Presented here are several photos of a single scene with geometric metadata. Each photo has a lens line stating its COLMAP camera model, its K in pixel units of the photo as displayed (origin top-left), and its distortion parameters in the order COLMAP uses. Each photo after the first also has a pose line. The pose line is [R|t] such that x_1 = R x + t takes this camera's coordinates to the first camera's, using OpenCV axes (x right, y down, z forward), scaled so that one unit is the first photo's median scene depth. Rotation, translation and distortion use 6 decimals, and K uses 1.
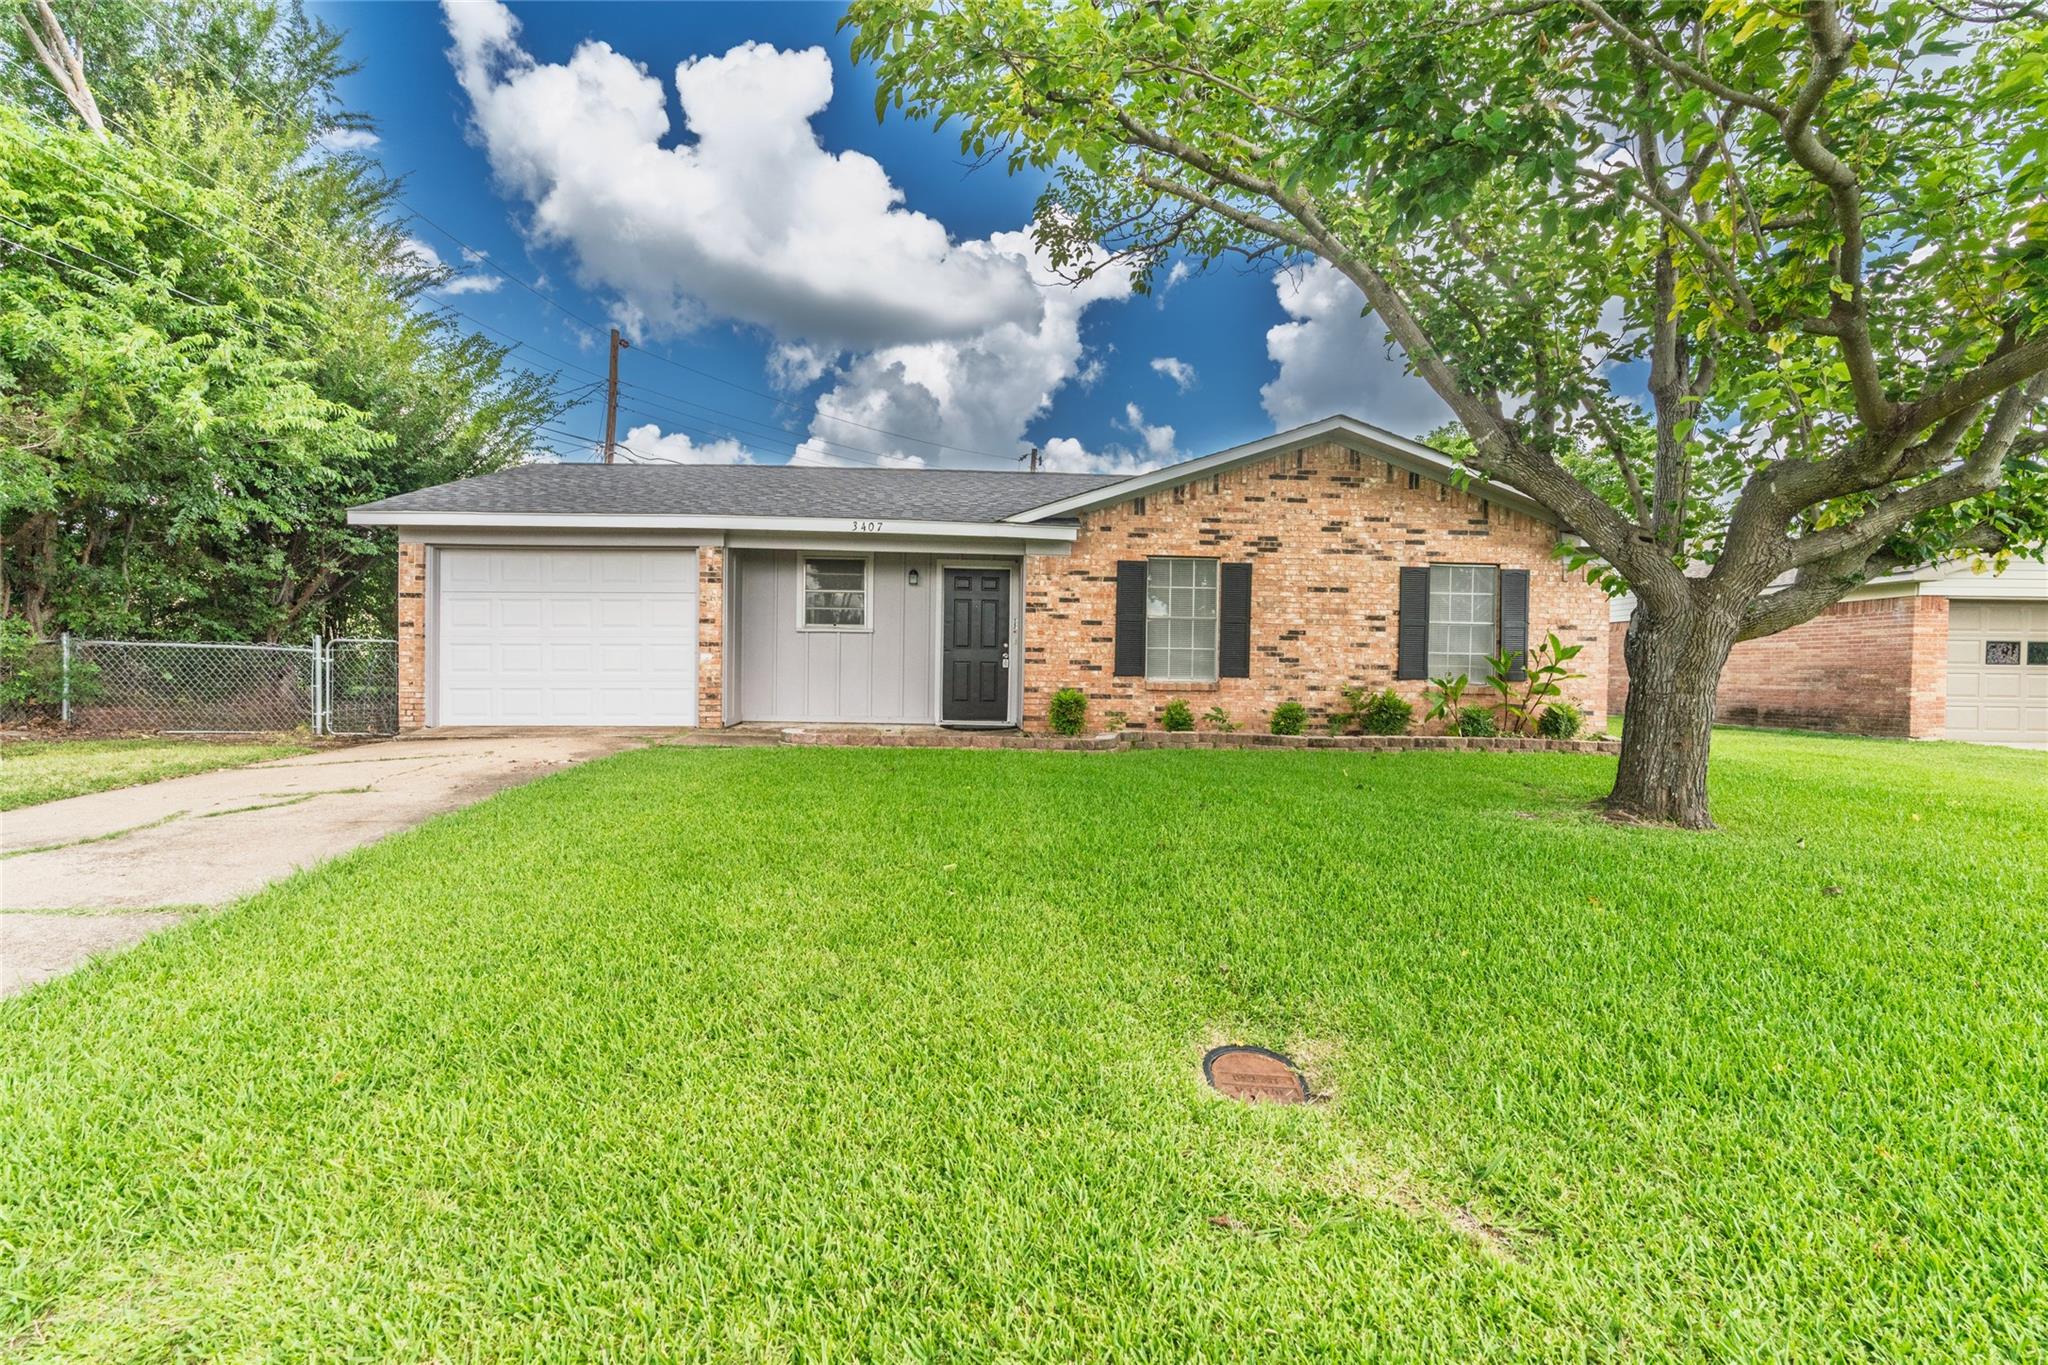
lens RADIAL K [[971.7, 0, 985.9], [0, 971.7, 686.6], [0, 0, 1]] dist [-0.021132, 0.000279]
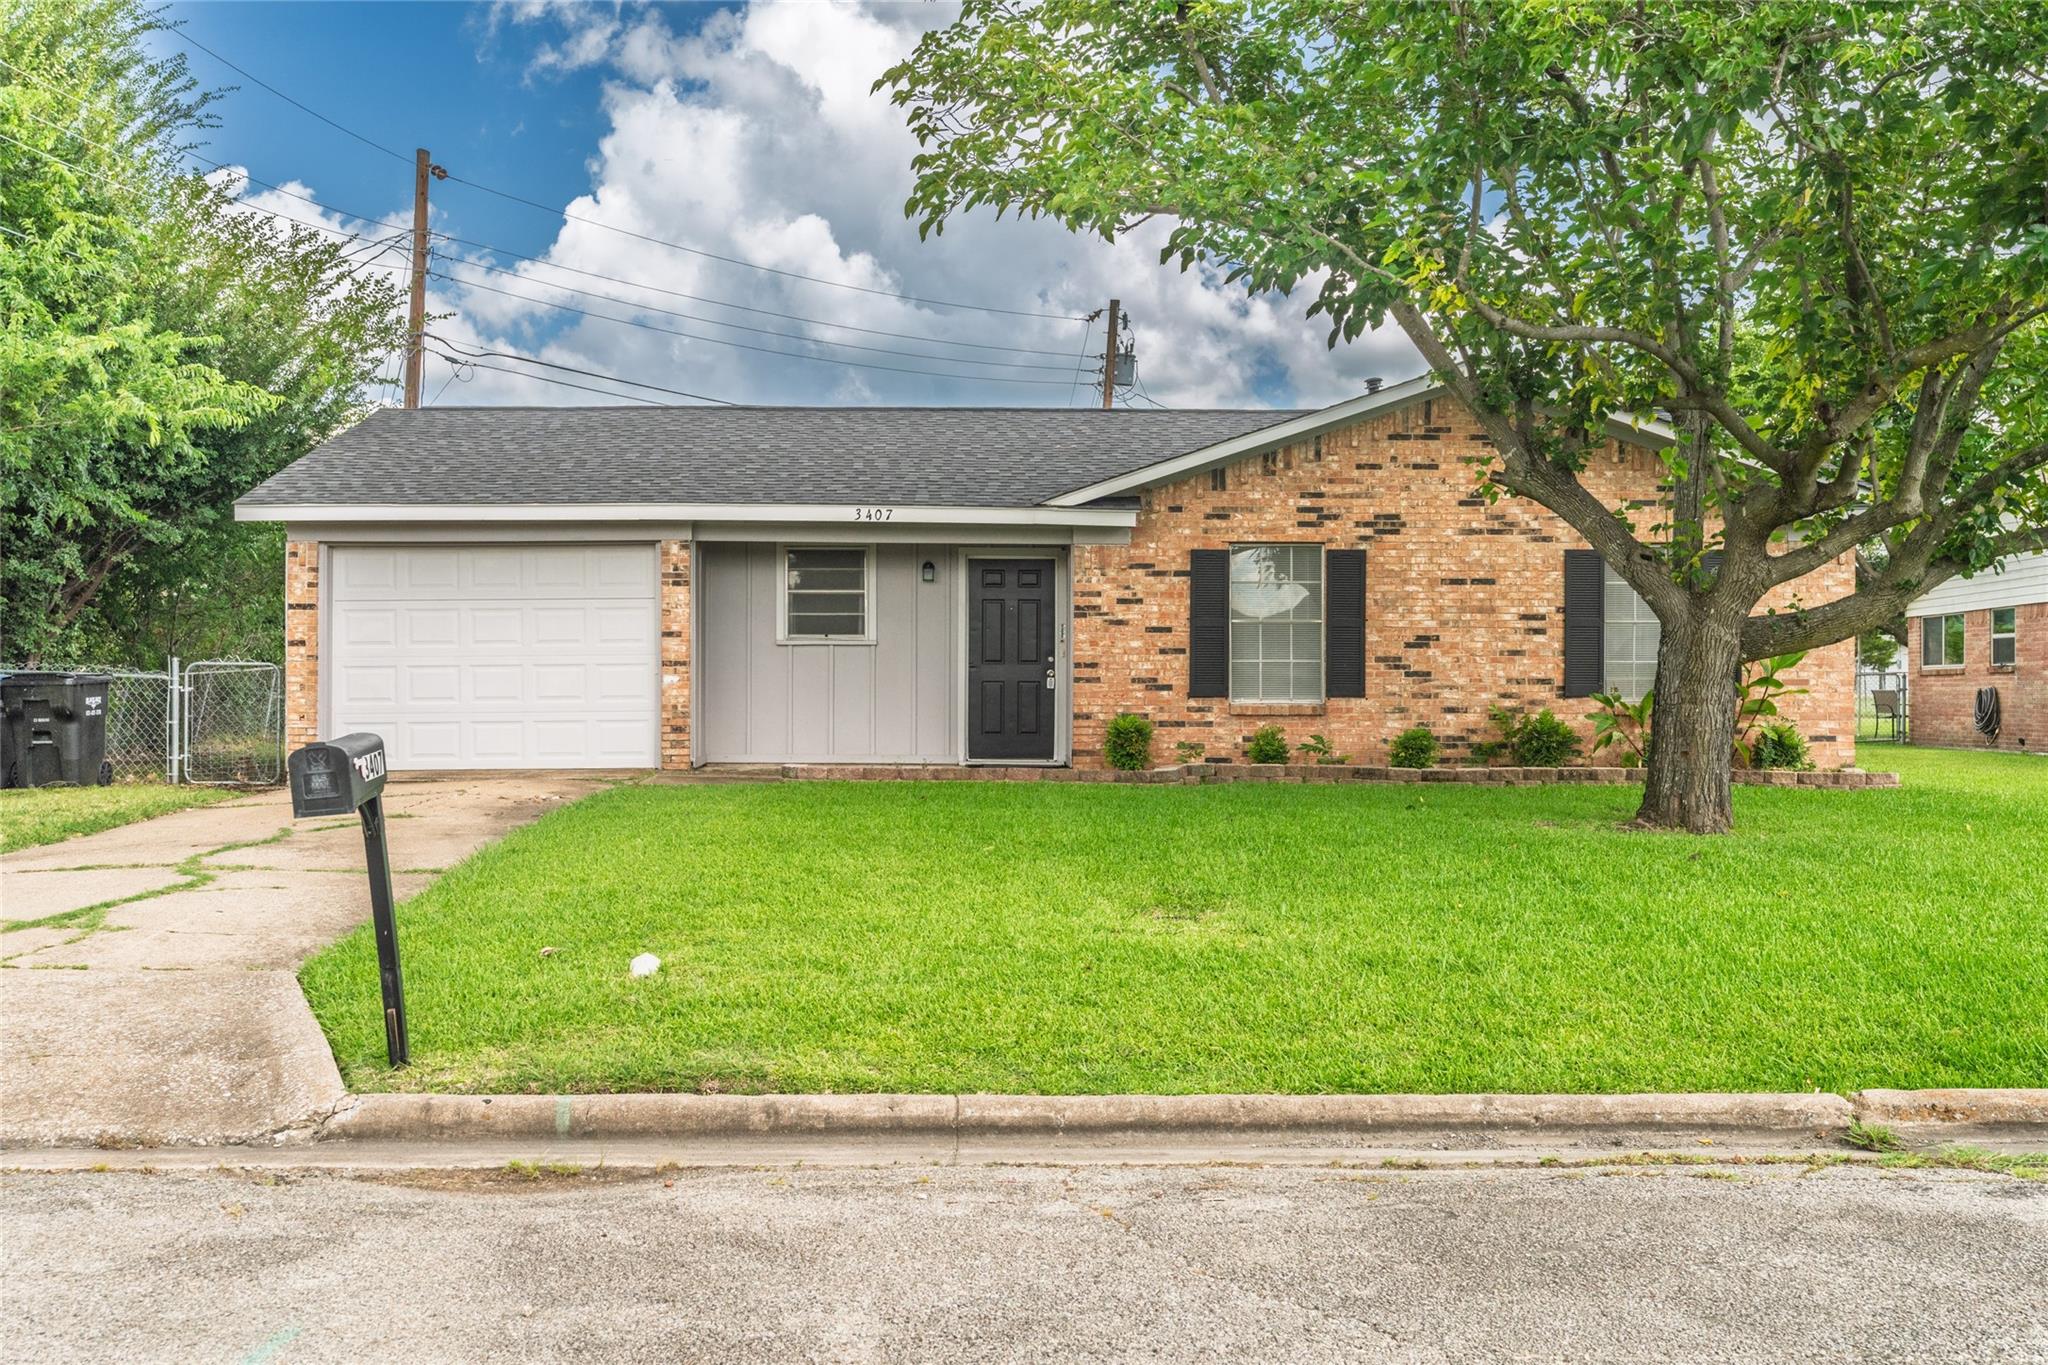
lens RADIAL K [[1971.8, 0, 966.7], [0, 1971.8, 685.9], [0, 0, 1]] dist [0.039517, -0.012176]
pose [[0.999264, -0.012647, -0.036218, 0.011452], [0.011855, 0.999688, -0.021984, 0.012668], [0.036485, 0.021539, 0.999102, -0.587993]]
